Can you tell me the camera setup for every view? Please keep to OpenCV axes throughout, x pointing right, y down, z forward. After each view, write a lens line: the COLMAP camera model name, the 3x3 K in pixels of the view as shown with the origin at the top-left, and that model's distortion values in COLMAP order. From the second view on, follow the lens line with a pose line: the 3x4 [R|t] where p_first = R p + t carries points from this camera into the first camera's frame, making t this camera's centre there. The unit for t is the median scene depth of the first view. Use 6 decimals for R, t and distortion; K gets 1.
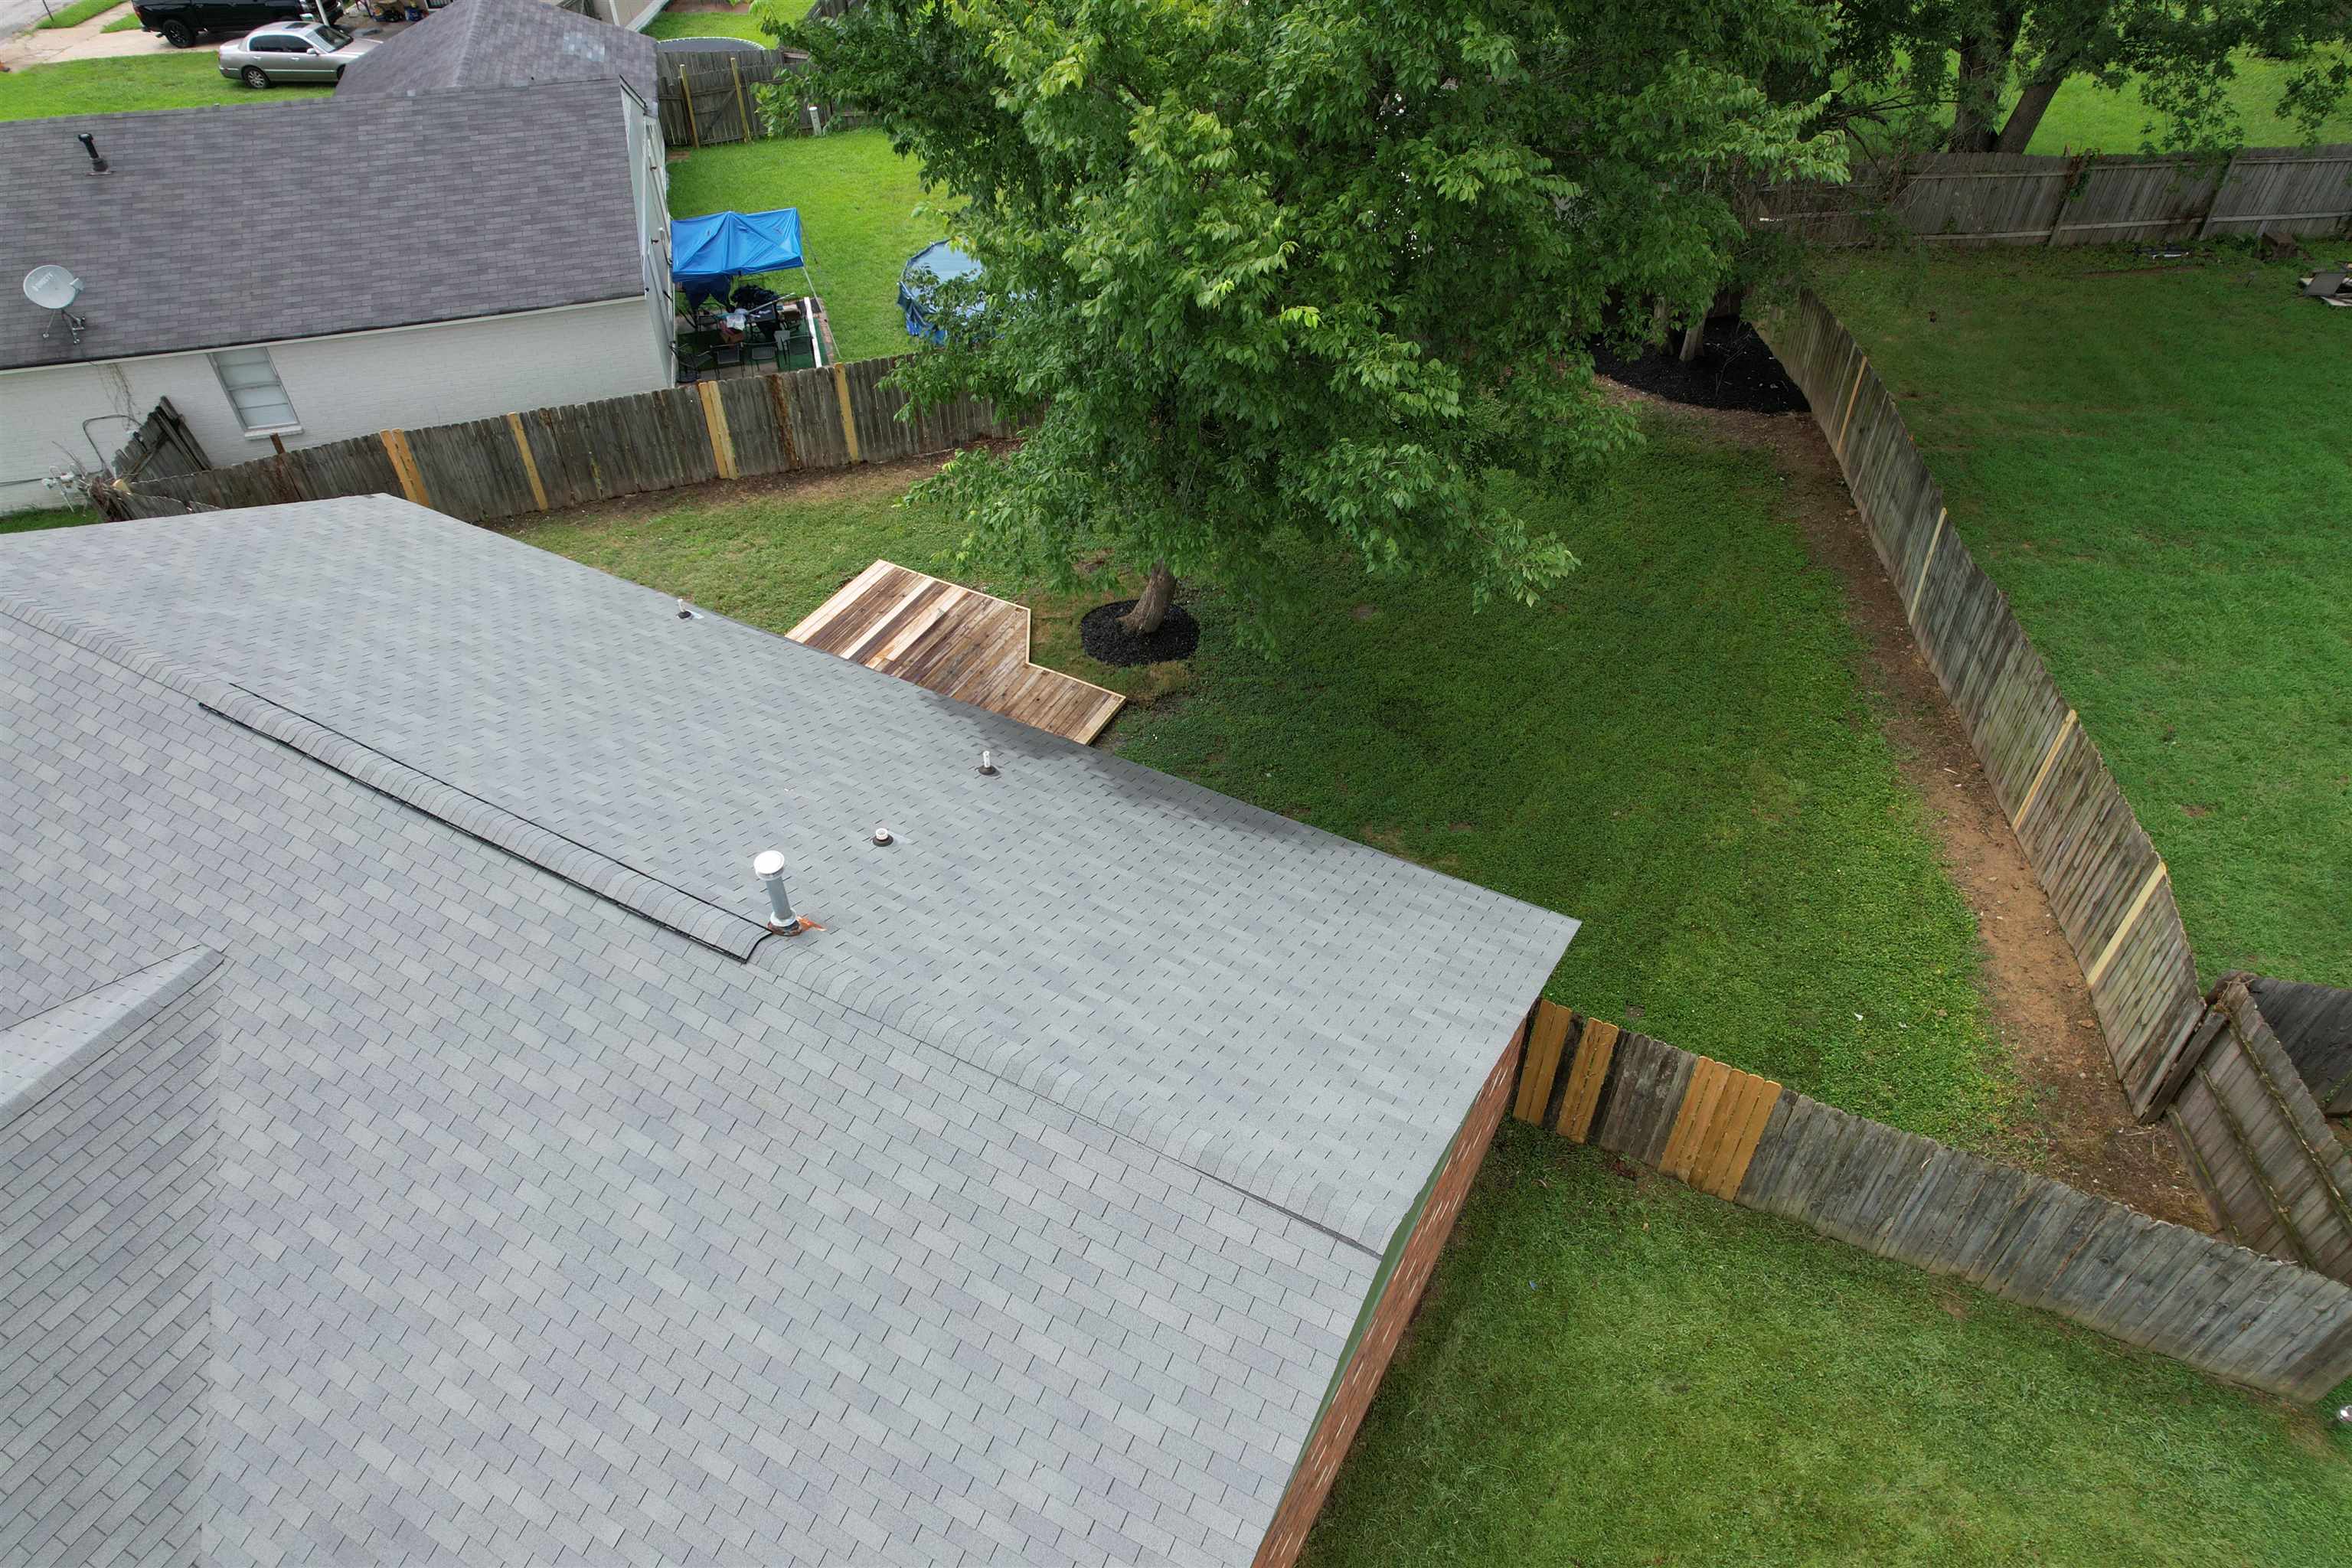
lens RADIAL K [[1508.6, 0, 1180.9], [0, 1508.6, 792.6], [0, 0, 1]] dist [-0.083526, 0.077480]
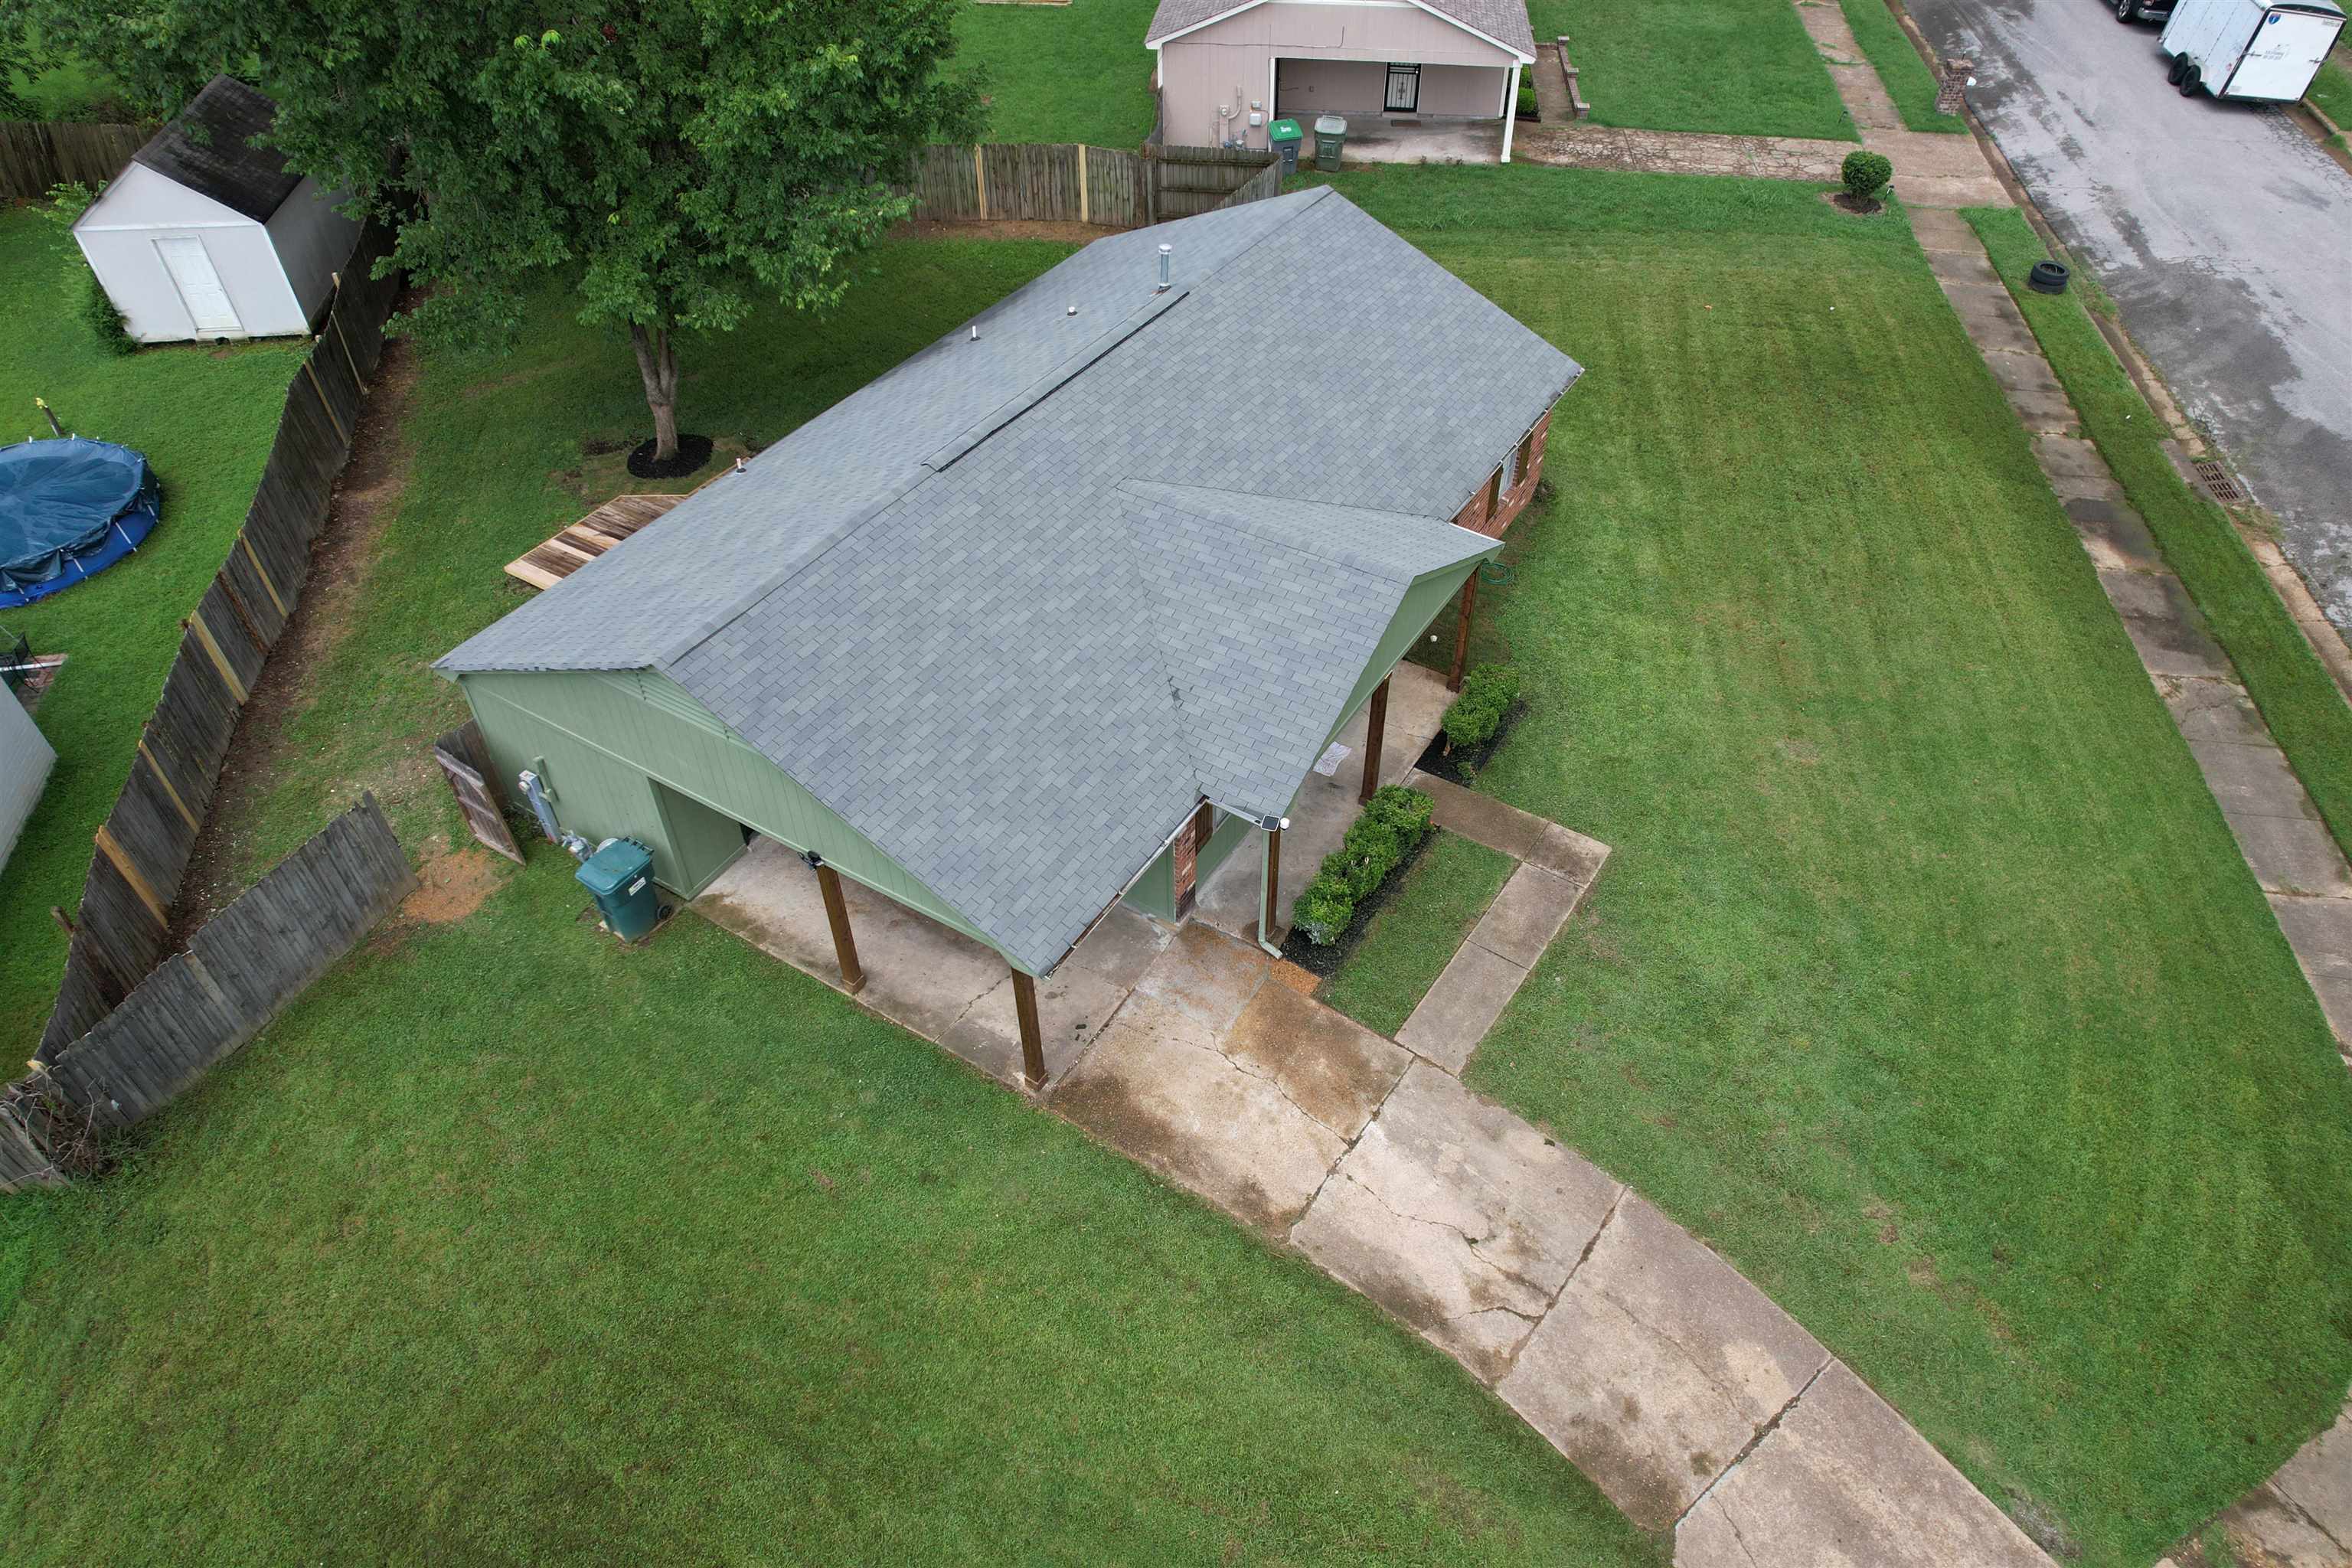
lens RADIAL K [[1508.6, 0, 1180.9], [0, 1508.6, 792.6], [0, 0, 1]] dist [-0.083526, 0.077480]
pose [[0.058262, -0.679648, 0.731221, -1.683718], [0.680046, 0.563254, 0.469343, -0.358728], [-0.730851, 0.469919, 0.495008, 0.194721]]
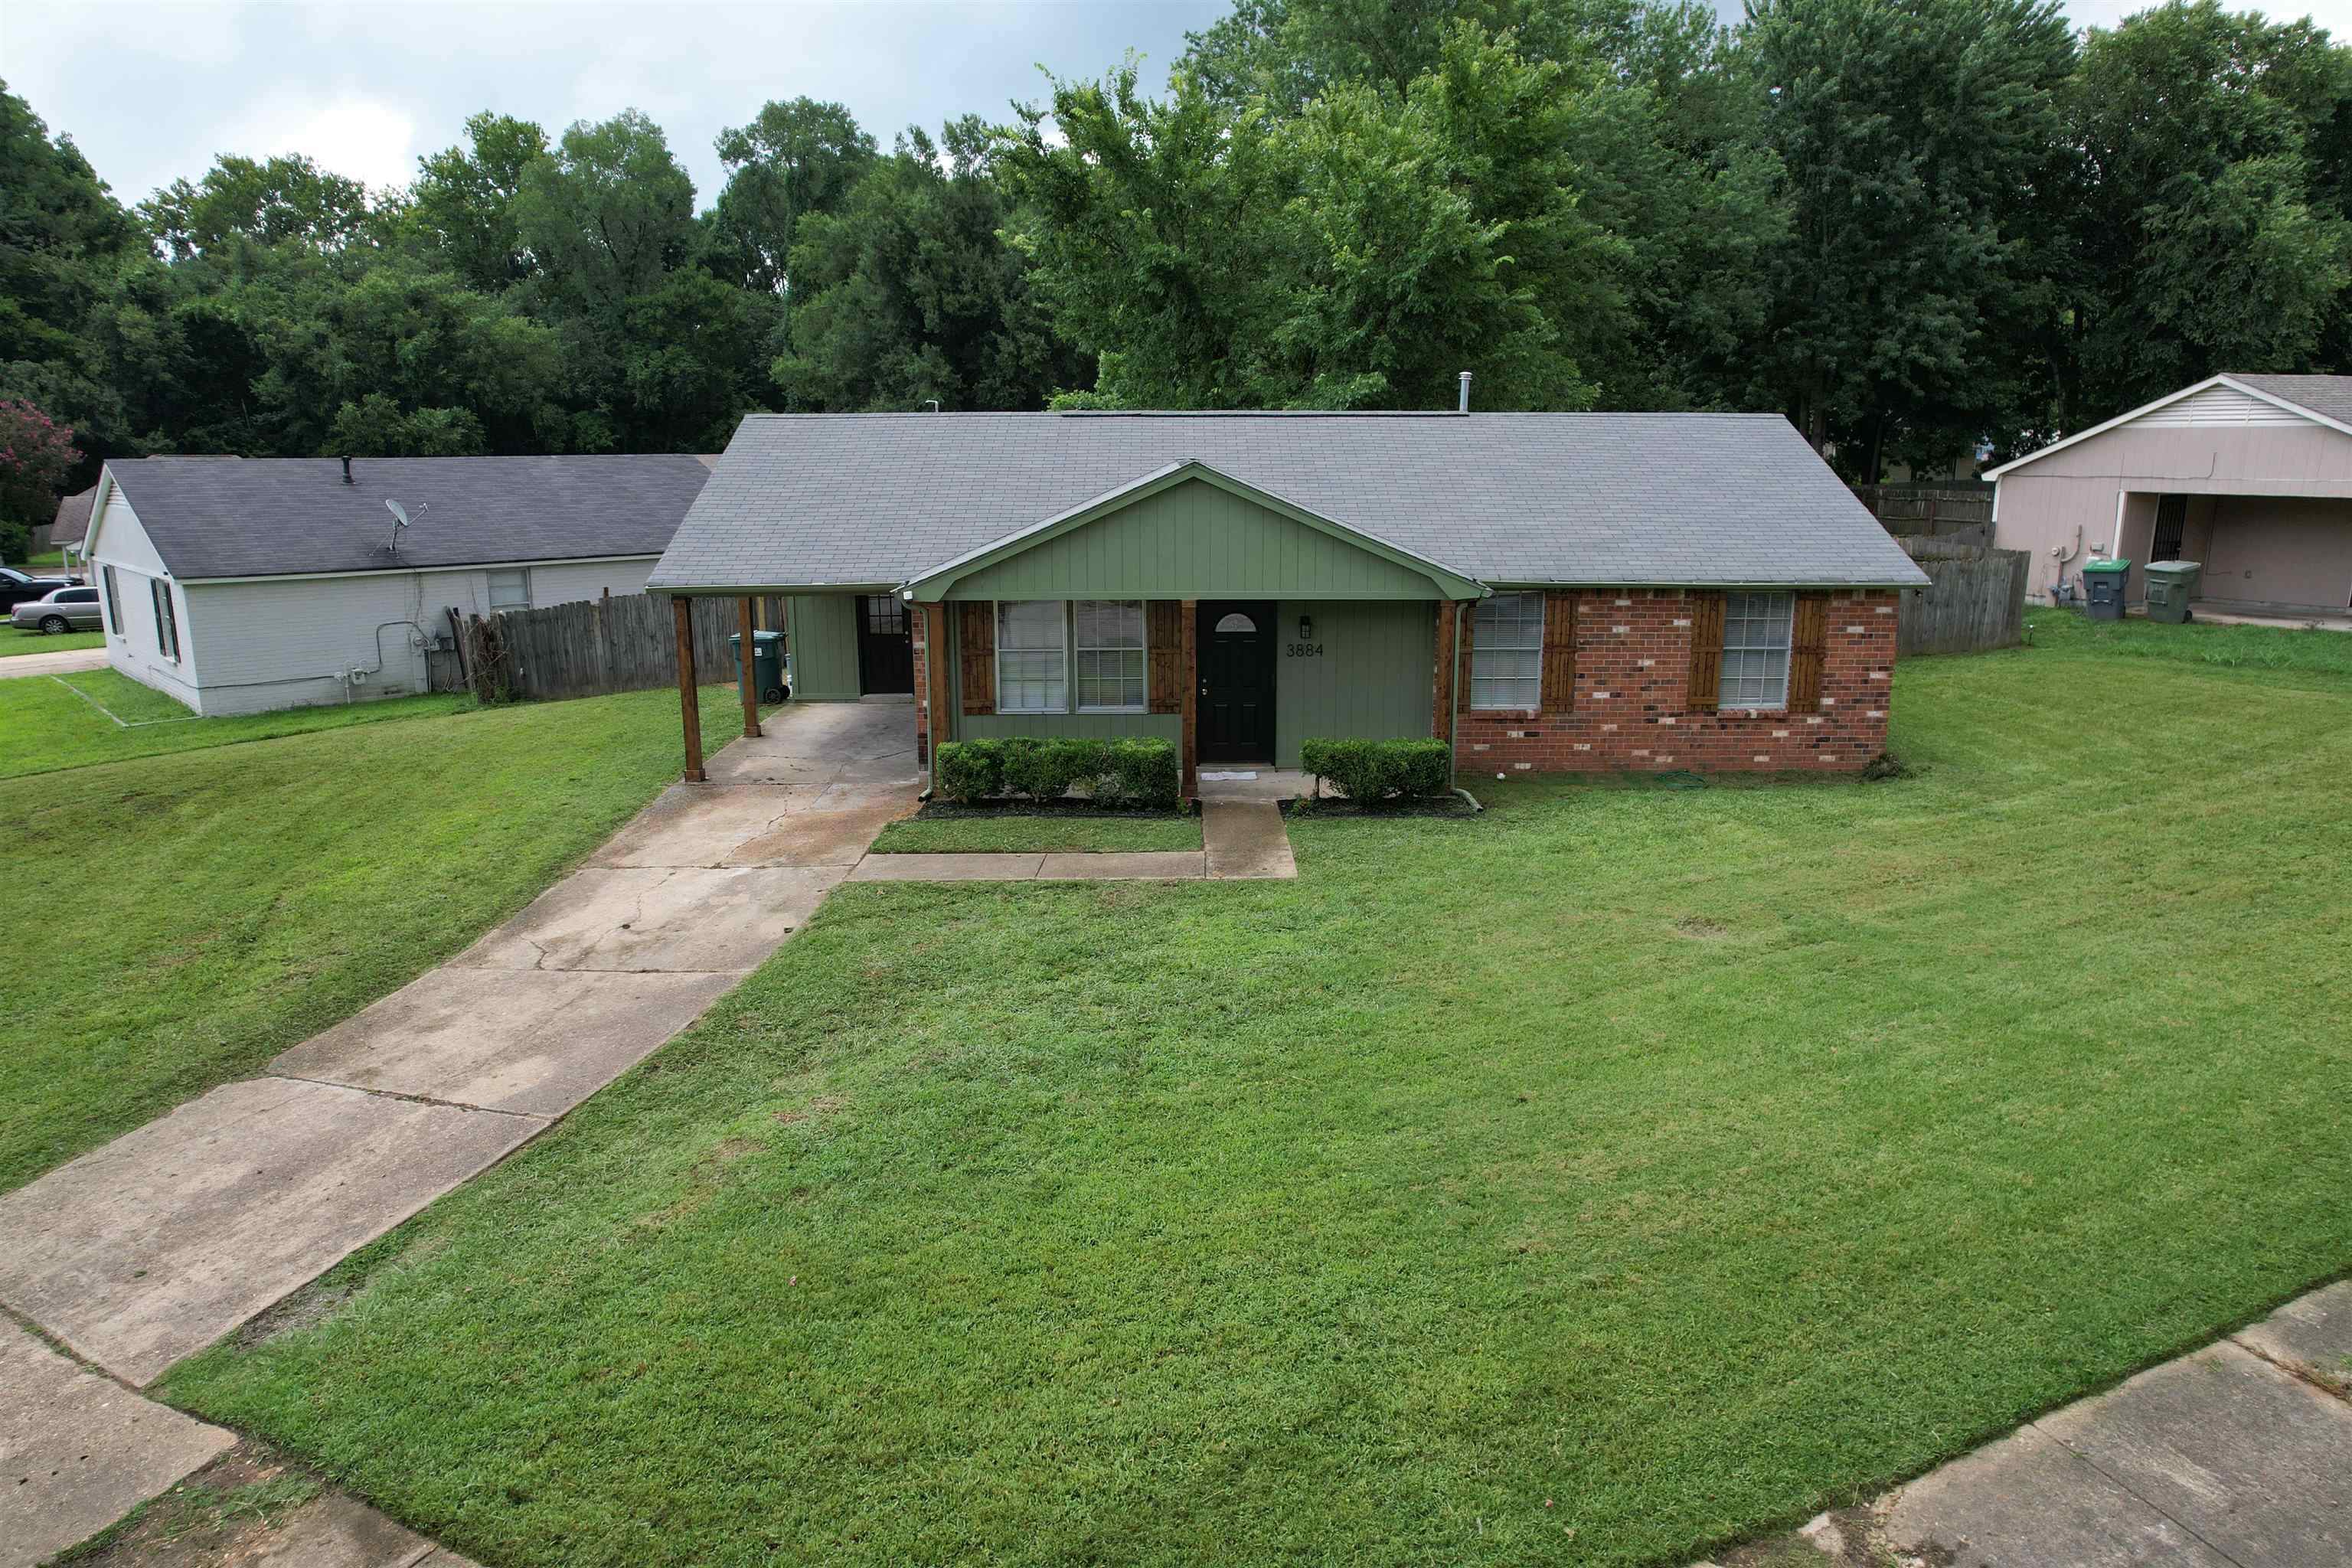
lens RADIAL K [[1514.1, 0, 1181.5], [0, 1514.1, 782.5], [0, 0, 1]] dist [-0.089329, 0.080874]
pose [[0.876511, -0.103147, 0.470201, -1.213764], [0.326078, 0.845768, -0.422314, 0.938703], [-0.354120, 0.523485, 0.774959, -0.169303]]
